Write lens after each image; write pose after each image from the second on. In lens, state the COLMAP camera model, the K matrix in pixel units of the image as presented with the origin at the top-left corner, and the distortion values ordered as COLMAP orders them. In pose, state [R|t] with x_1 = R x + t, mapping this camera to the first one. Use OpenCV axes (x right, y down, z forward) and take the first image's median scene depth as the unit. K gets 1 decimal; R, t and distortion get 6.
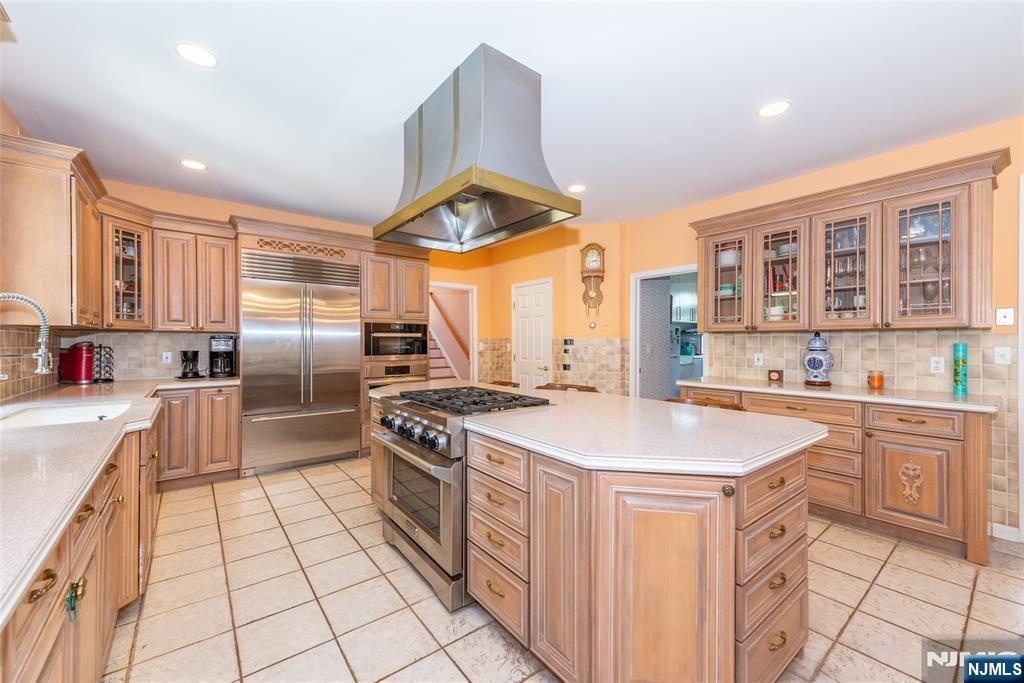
lens RADIAL K [[402.5, 0, 512.0], [0, 402.5, 341.5], [0, 0, 1]] dist [0.013593, -0.000215]
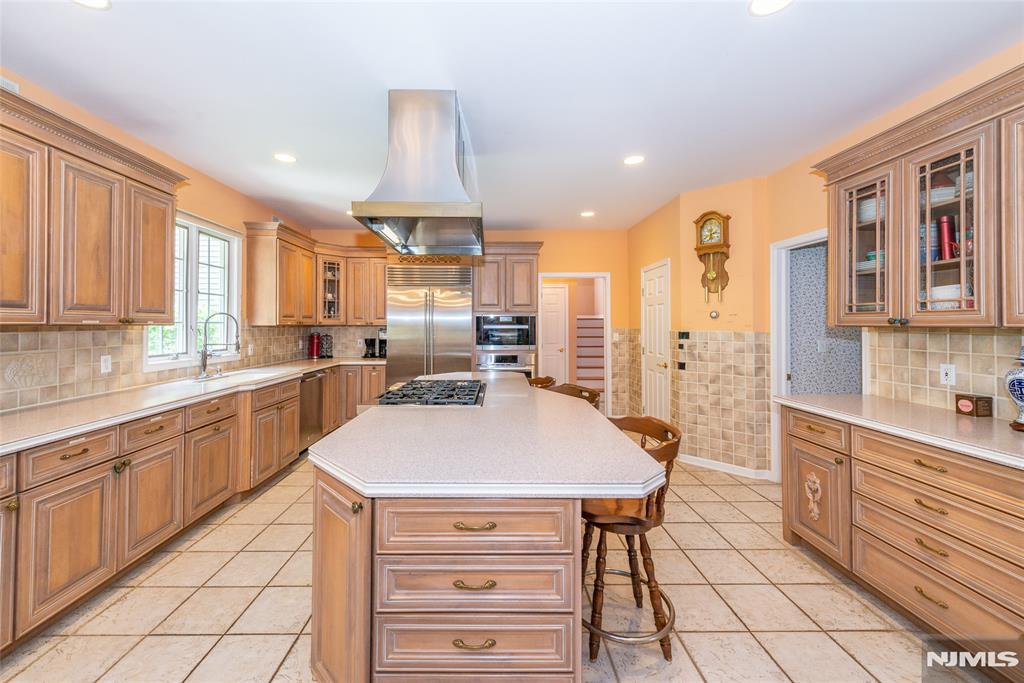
lens RADIAL K [[406.1, 0, 497.0], [0, 406.1, 320.5], [0, 0, 1]] dist [0.007312, -0.000324]
pose [[0.793217, -0.006106, -0.608908, 0.435206], [-0.000341, 0.999945, -0.010471, -0.025843], [0.608939, 0.008513, 0.793171, 0.129411]]
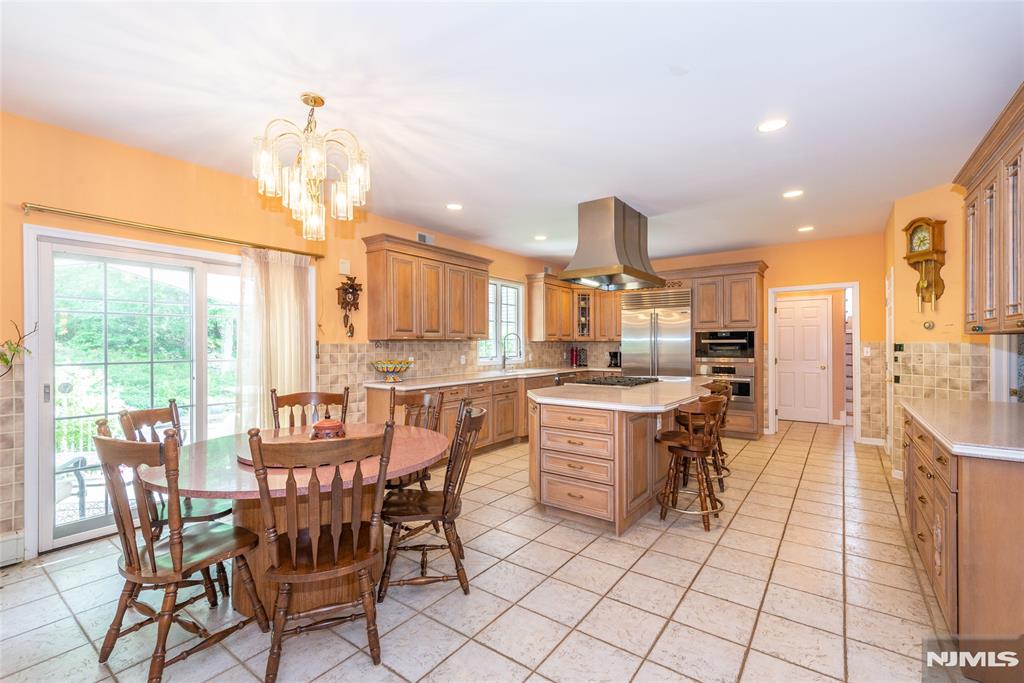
lens RADIAL K [[445.3, 0, 513.0], [0, 445.3, 345.0], [0, 0, 1]] dist [-0.000336, -0.000183]
pose [[0.263774, -0.001493, -0.964583, 0.994891], [0.003524, 0.999994, -0.000584, -0.007487], [0.964578, -0.003245, 0.263778, 0.040169]]
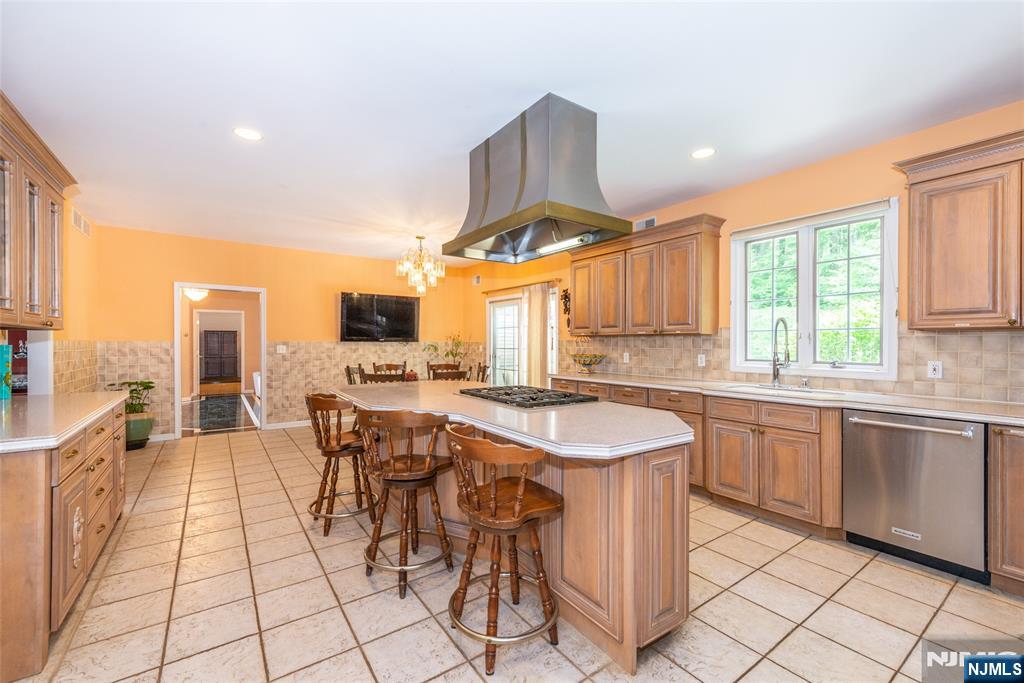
lens RADIAL K [[417.4, 0, 512.0], [0, 417.4, 341.5], [0, 0, 1]] dist [0.000393, 0.000034]
pose [[-0.998405, -0.001750, 0.056424, -0.089992], [-0.001987, 0.999989, -0.004144, -0.001271], [-0.056416, -0.004250, -0.998398, 1.335125]]
